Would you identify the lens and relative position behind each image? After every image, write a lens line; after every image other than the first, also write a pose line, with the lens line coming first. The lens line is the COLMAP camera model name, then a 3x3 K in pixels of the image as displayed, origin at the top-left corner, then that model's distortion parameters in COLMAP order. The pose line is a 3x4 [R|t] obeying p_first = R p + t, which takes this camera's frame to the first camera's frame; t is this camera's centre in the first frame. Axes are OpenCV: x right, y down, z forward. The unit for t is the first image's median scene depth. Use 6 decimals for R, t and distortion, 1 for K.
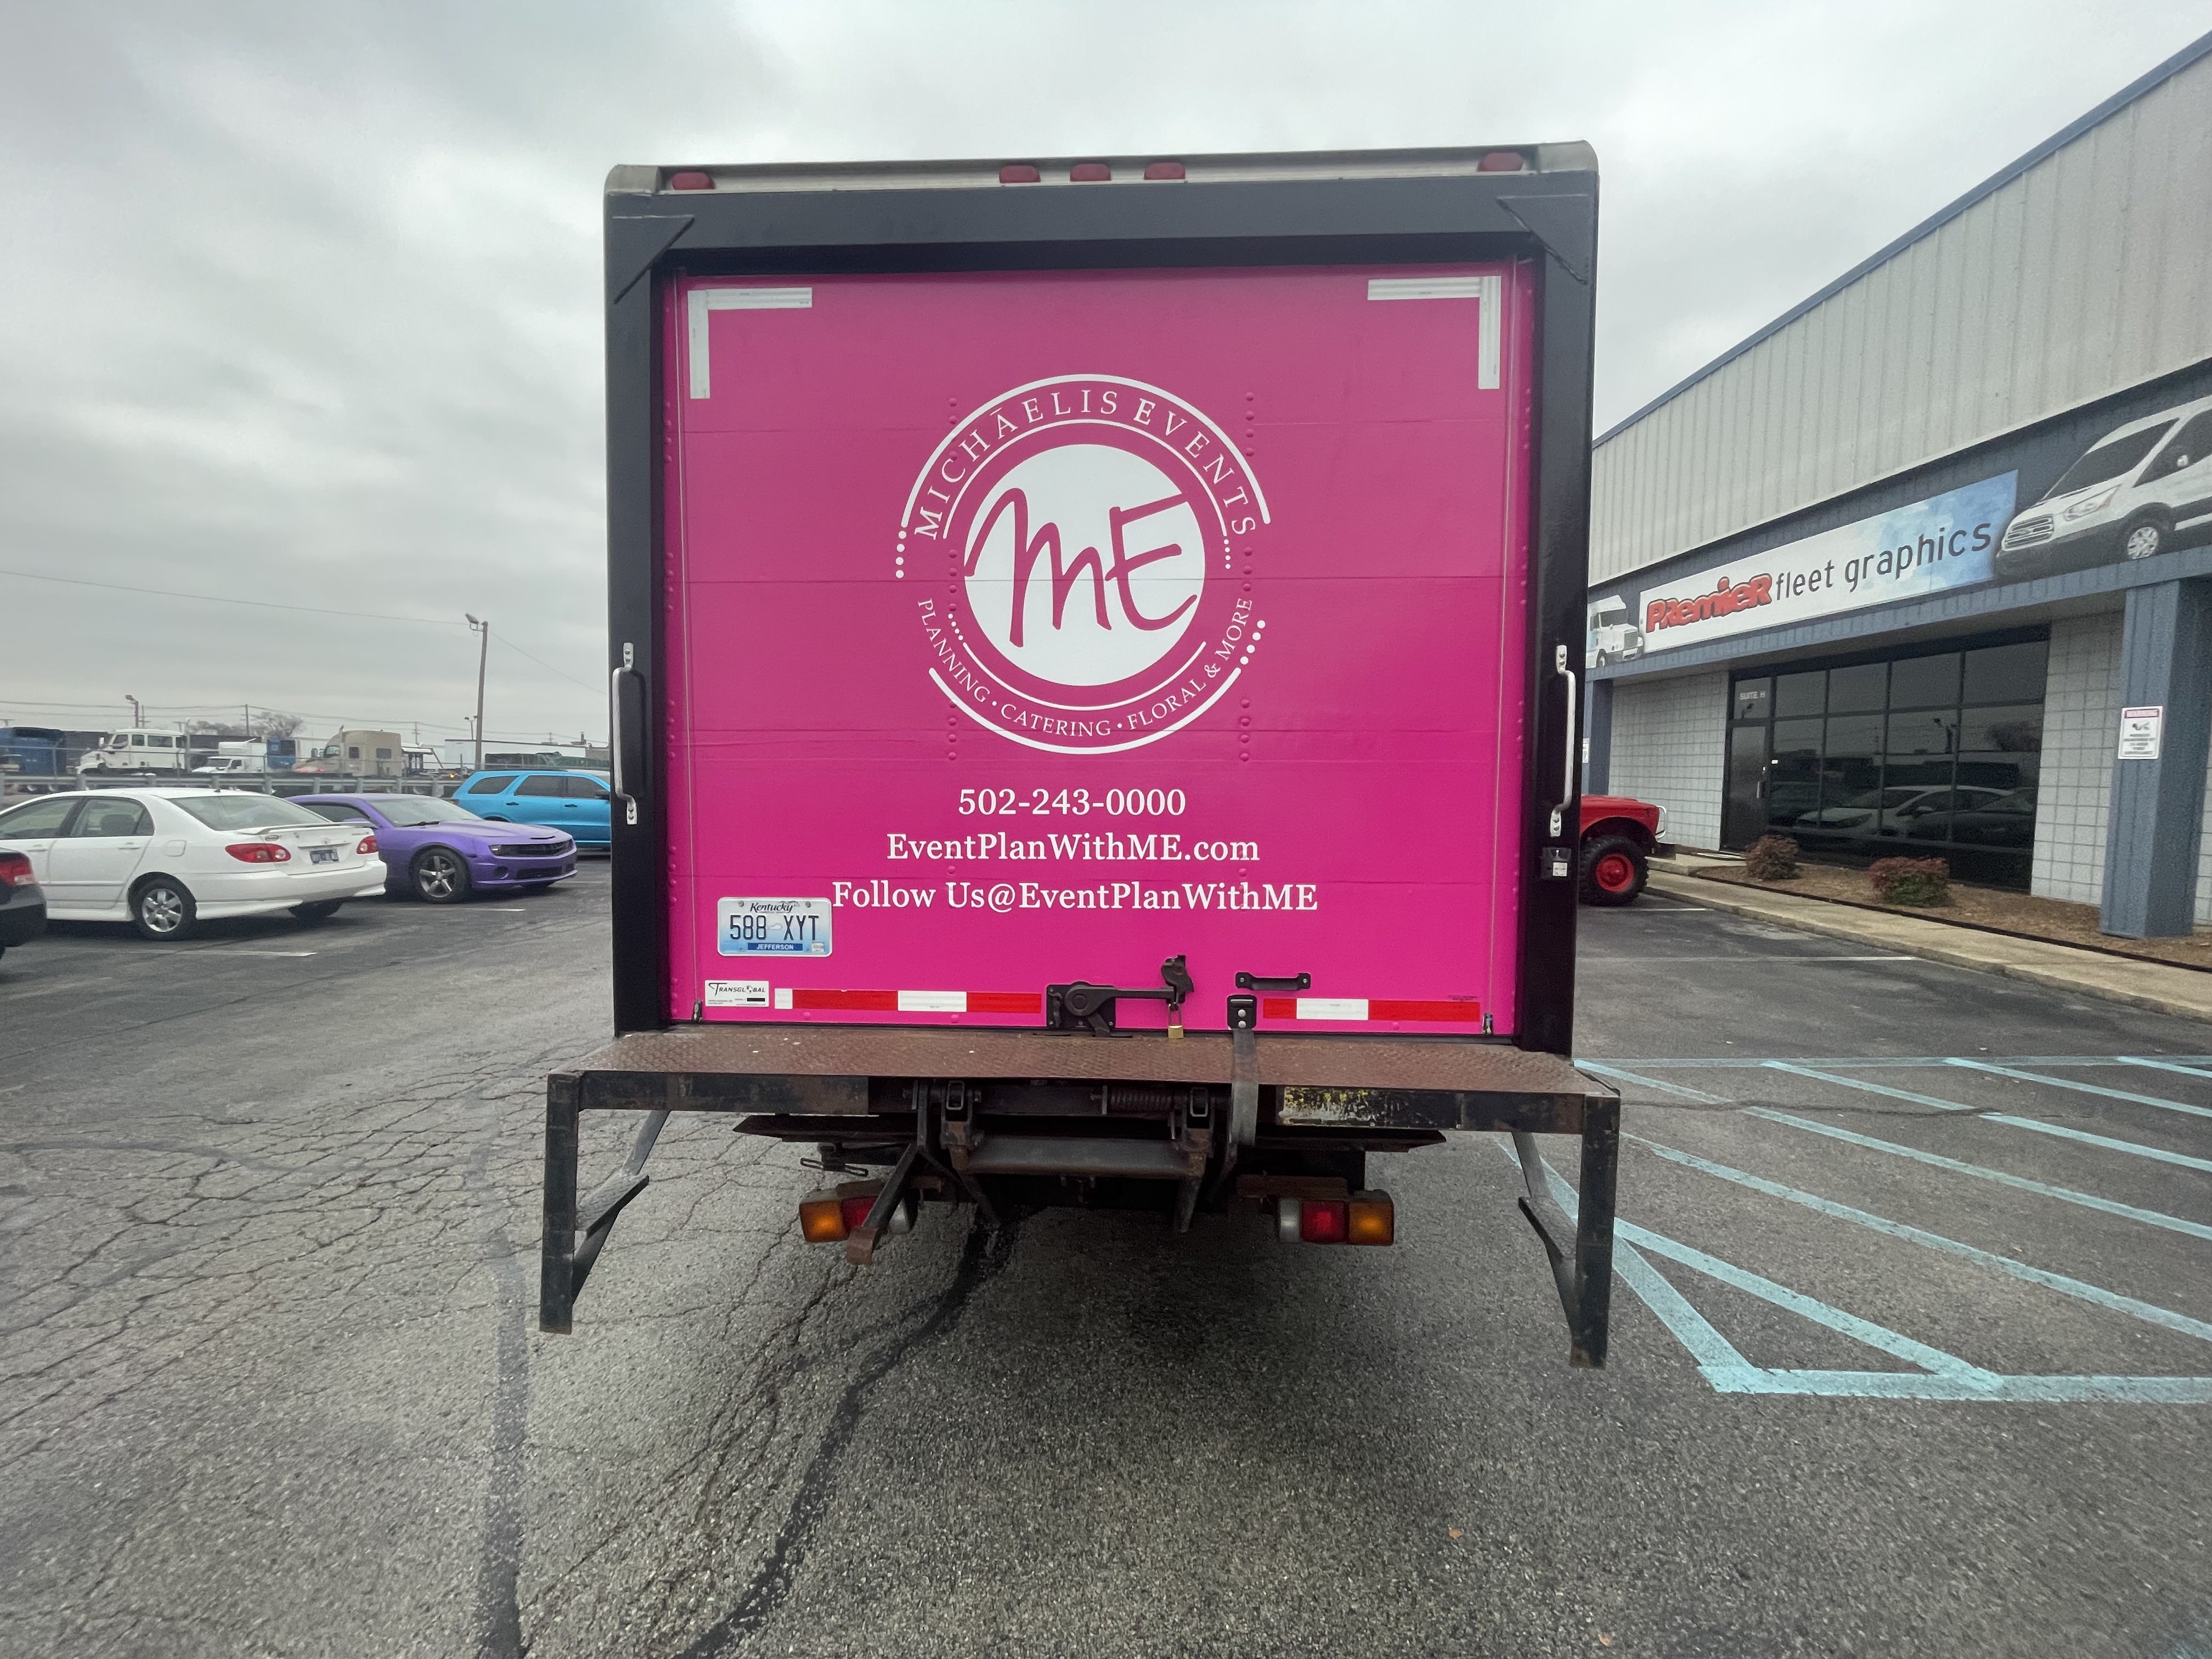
lens RADIAL K [[890.4, 0, 1100.3], [0, 890.4, 826.4], [0, 0, 1]] dist [-0.006580, 0.000181]
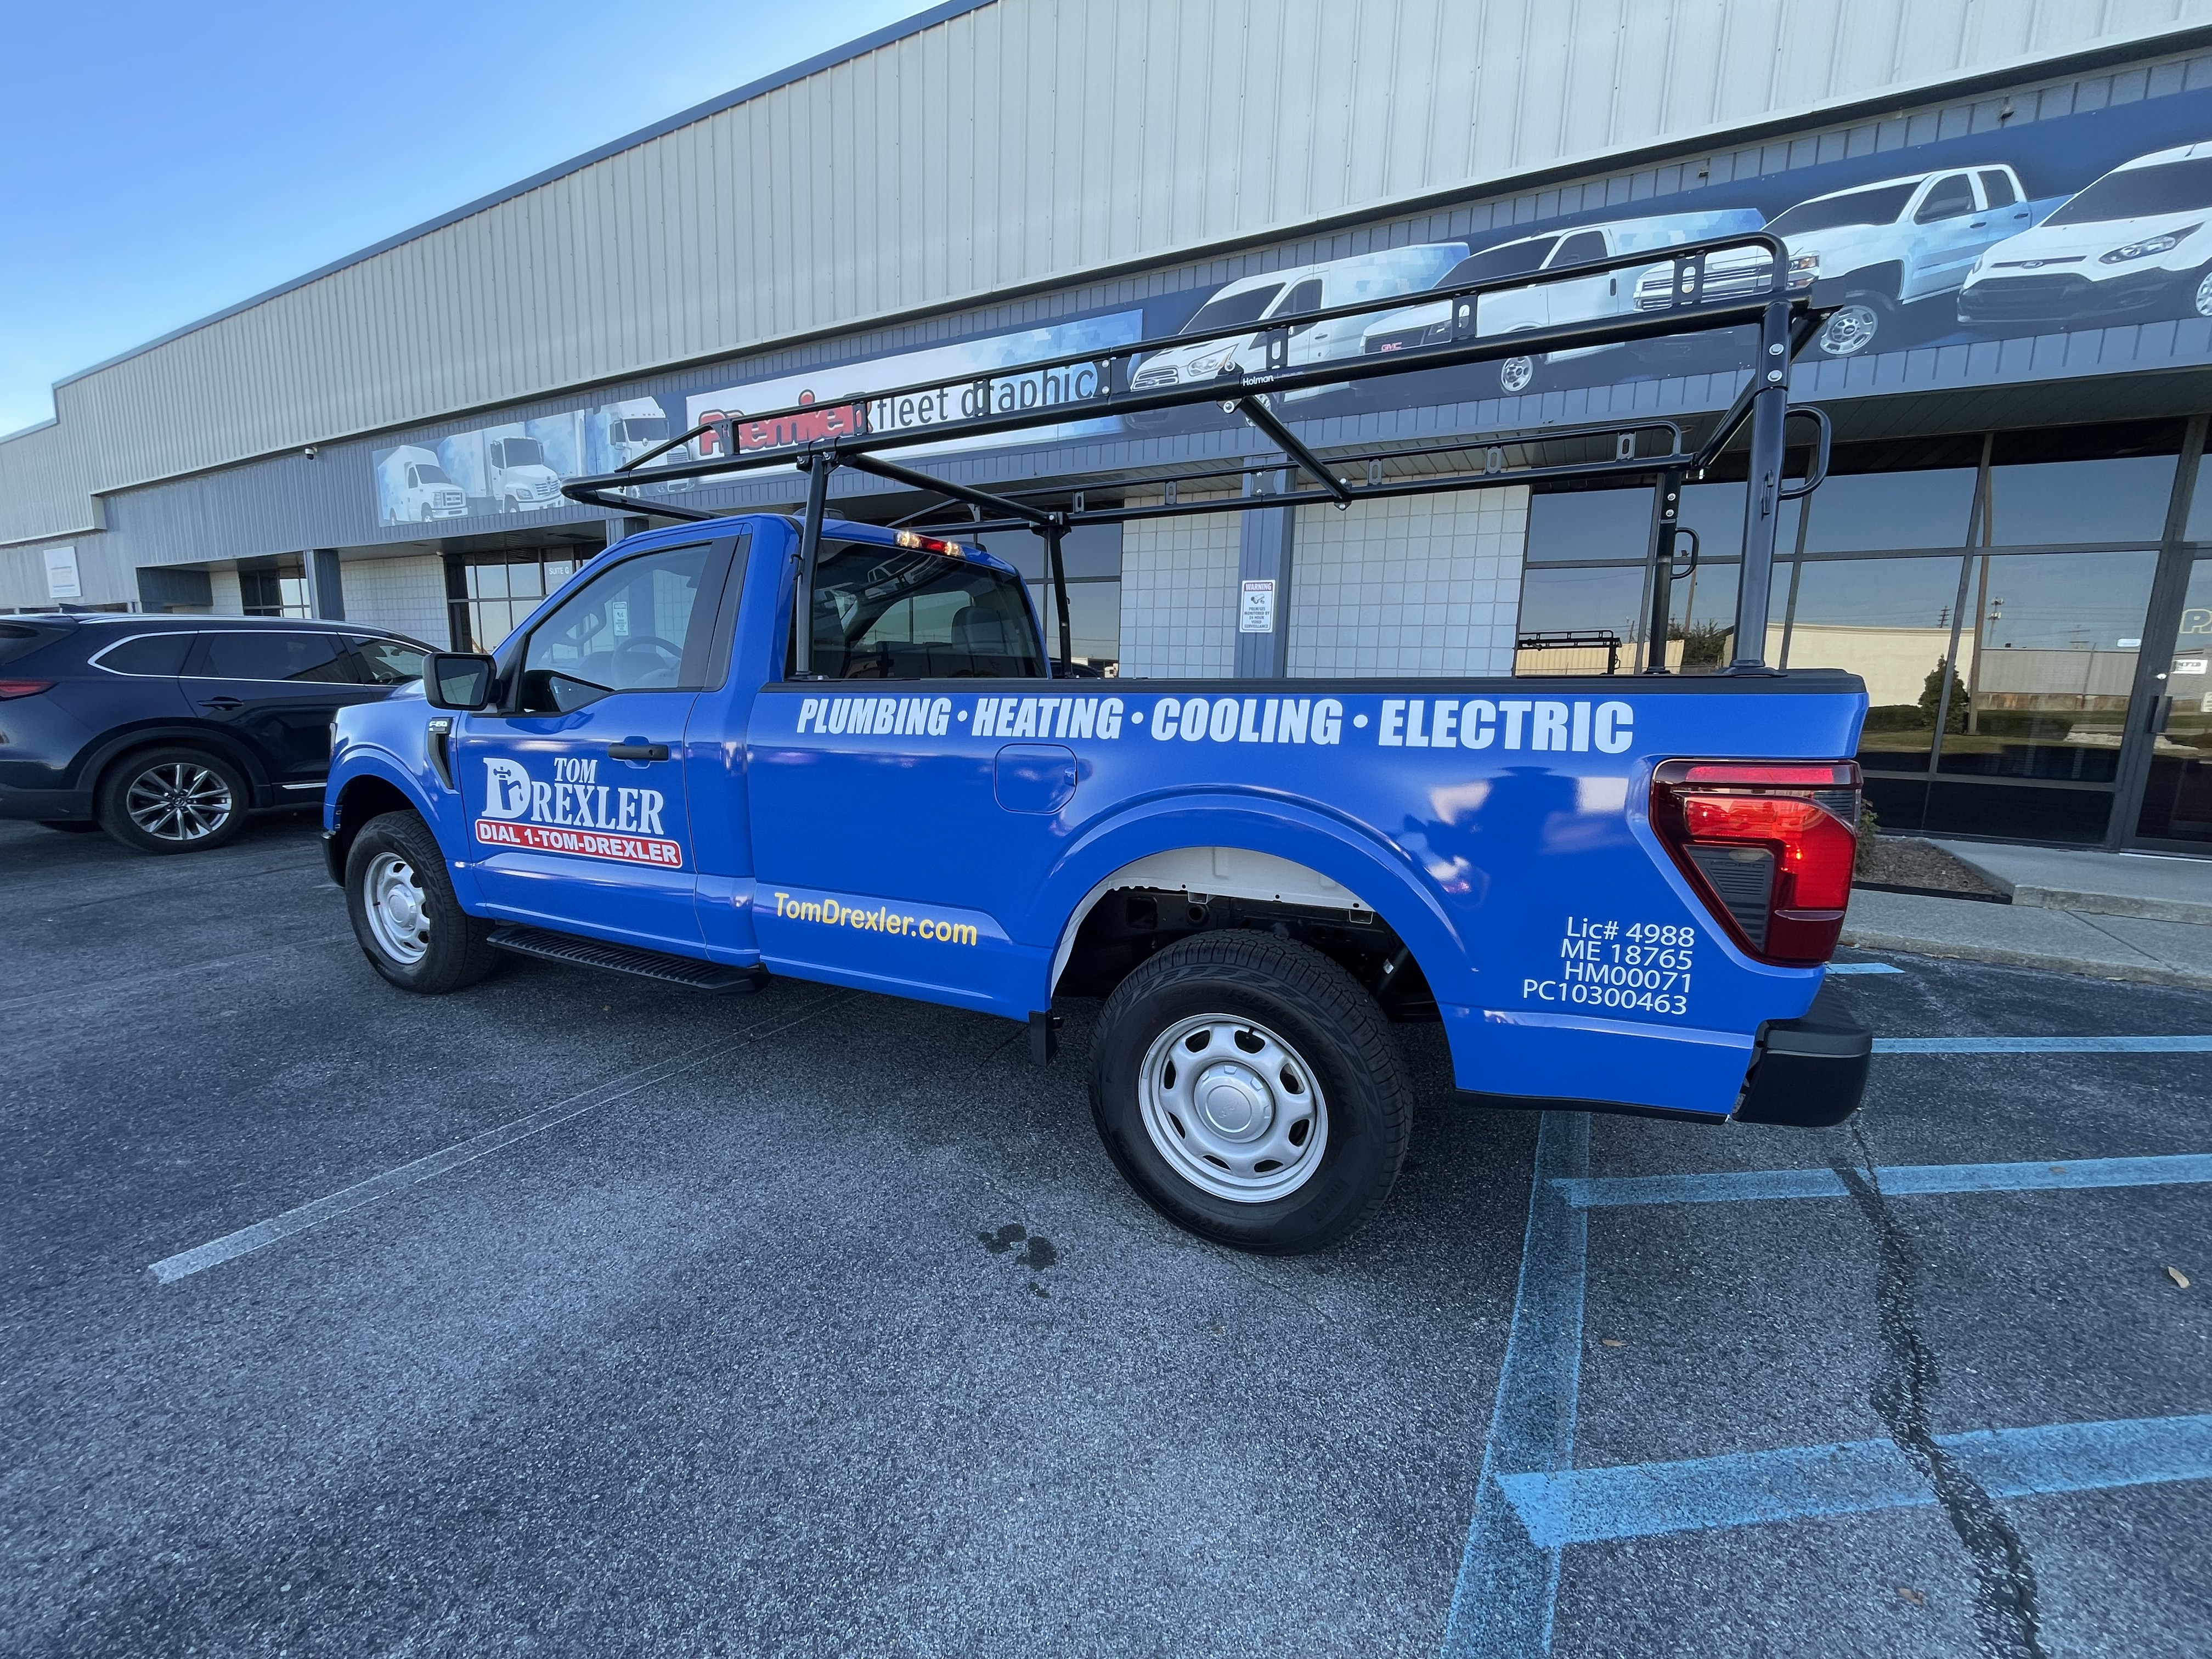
lens RADIAL K [[890.4, 0, 1100.3], [0, 890.4, 826.4], [0, 0, 1]] dist [-0.006580, 0.000181]
pose [[0.474781, -0.137027, 0.869371, 0.121581], [0.035614, 0.989987, 0.136589, -0.000722], [-0.879383, -0.033888, 0.474907, 0.489502]]
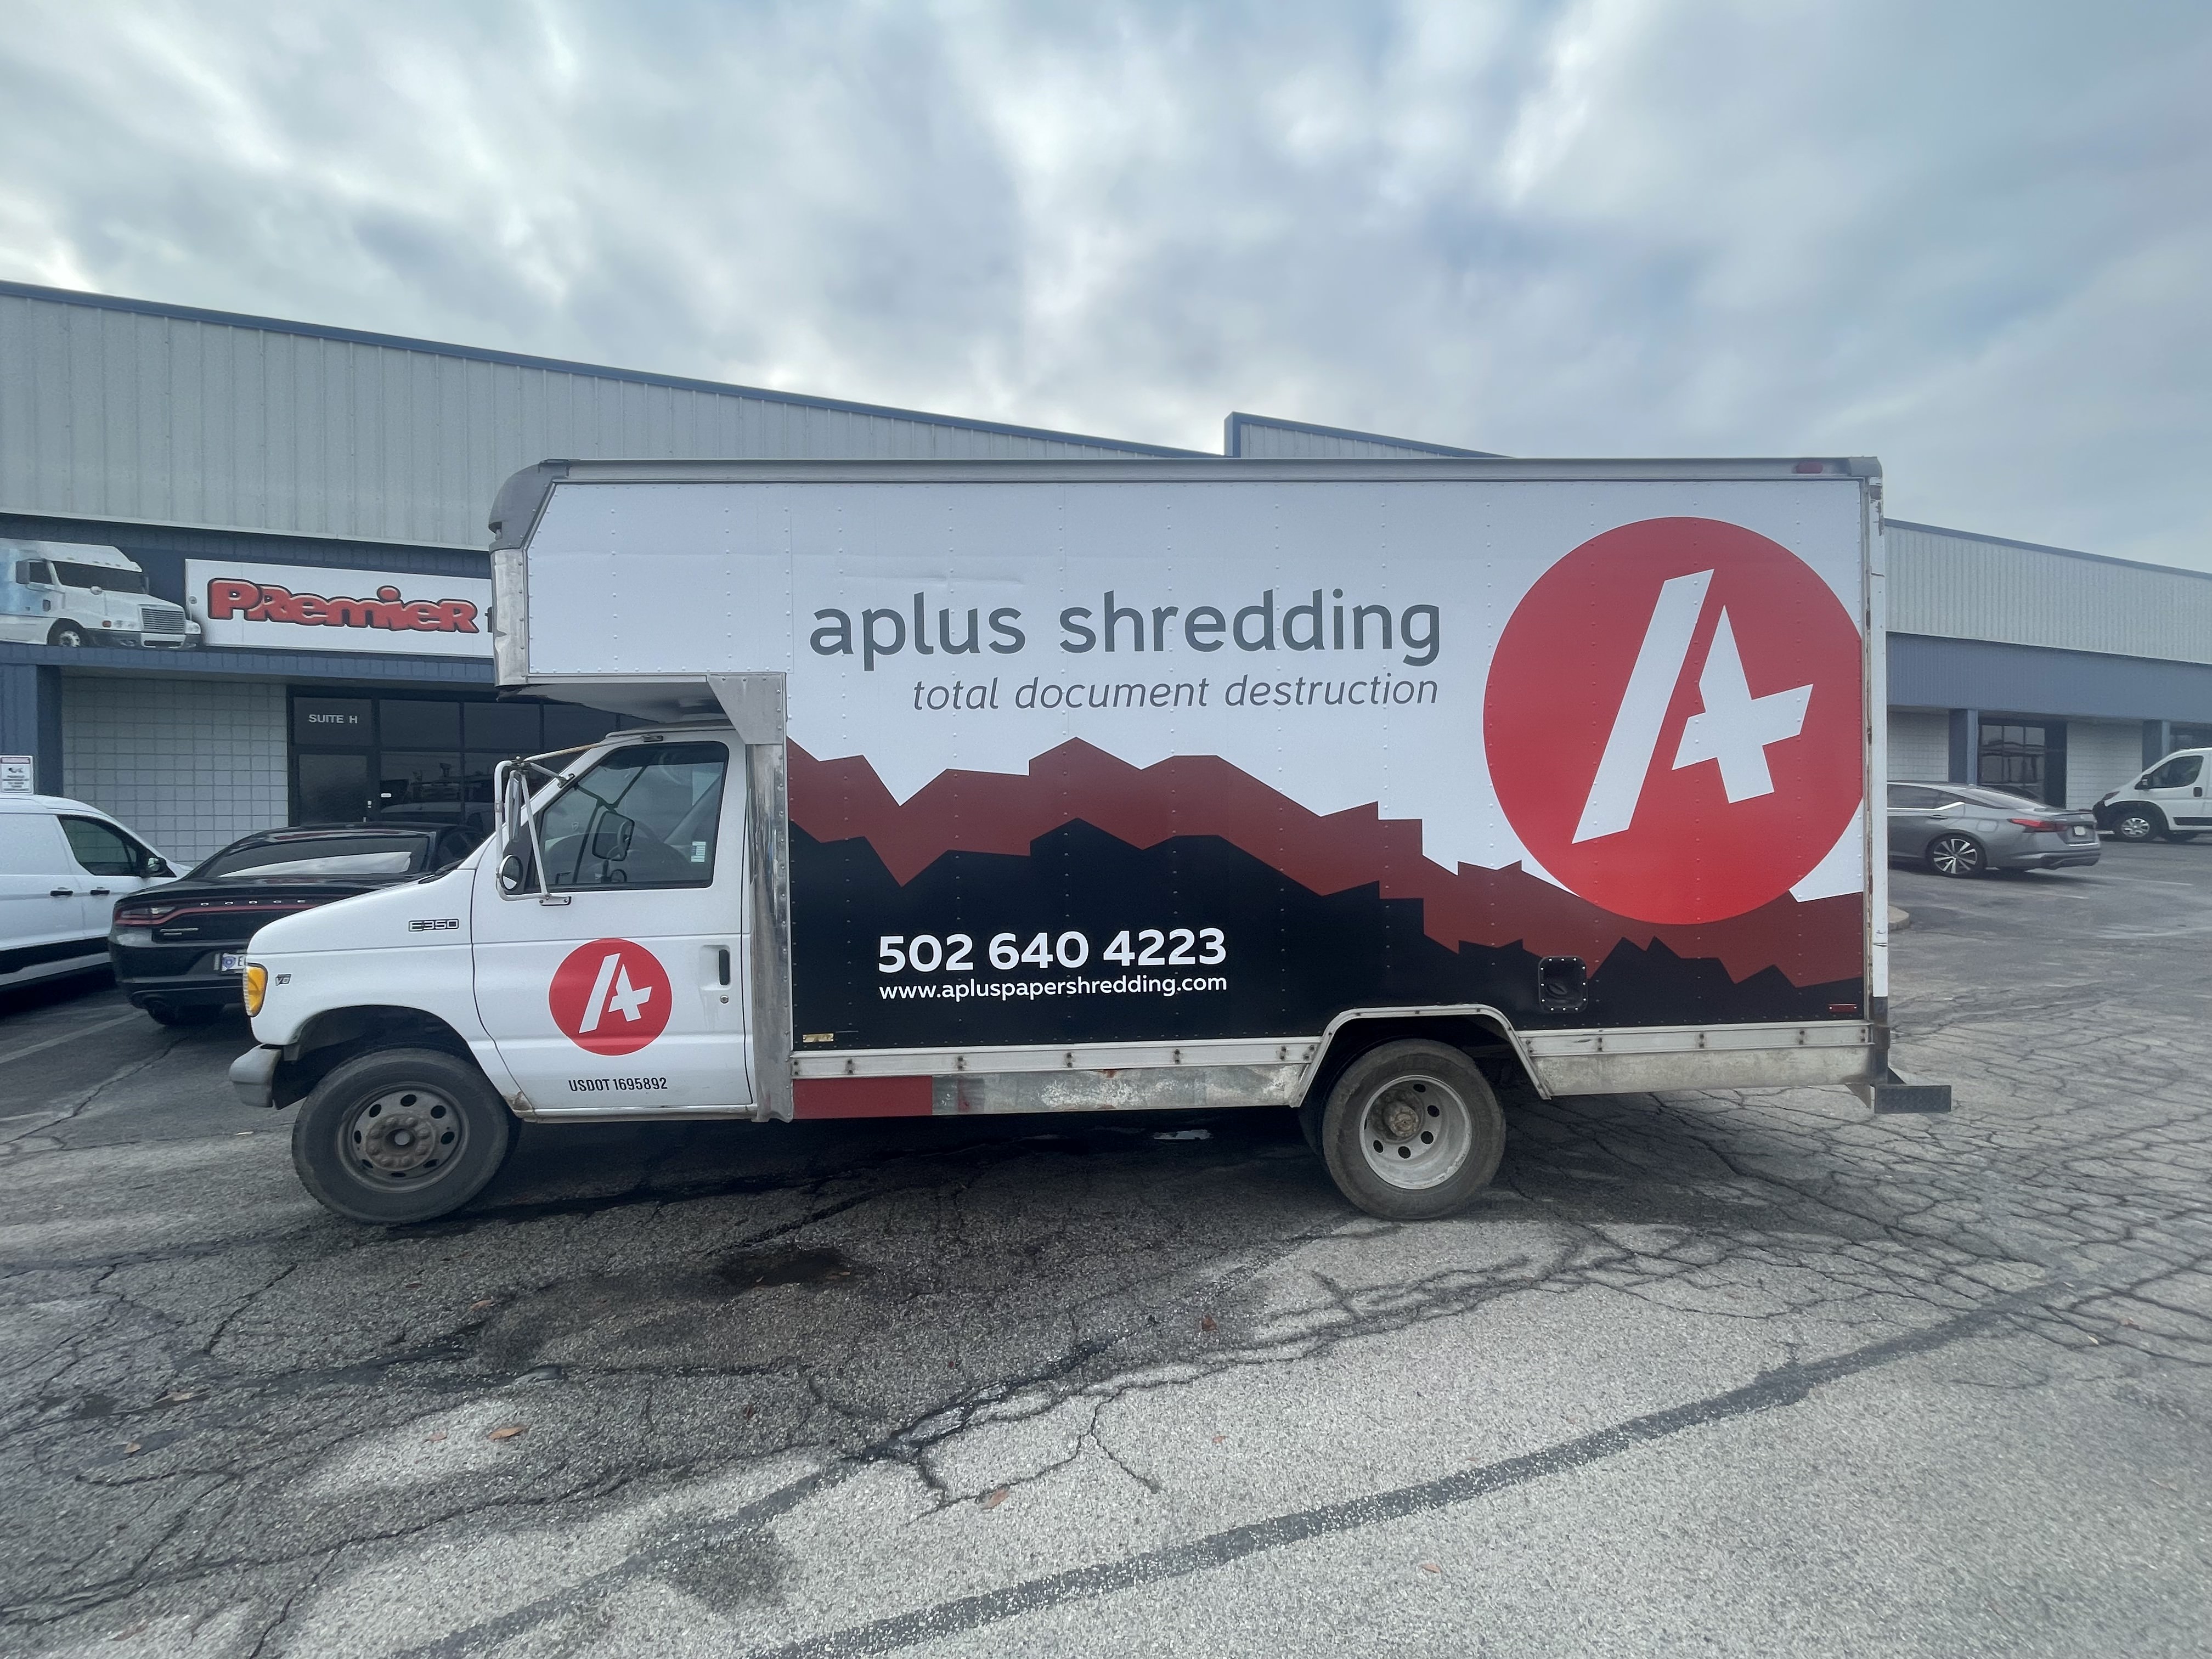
lens RADIAL K [[890.4, 0, 1100.3], [0, 890.4, 826.4], [0, 0, 1]] dist [-0.006580, 0.000181]
pose [[-0.333056, -0.019369, 0.942708, -0.466117], [0.066407, 0.996825, 0.043942, -0.041441], [-0.940566, 0.077238, -0.330712, 0.801267]]
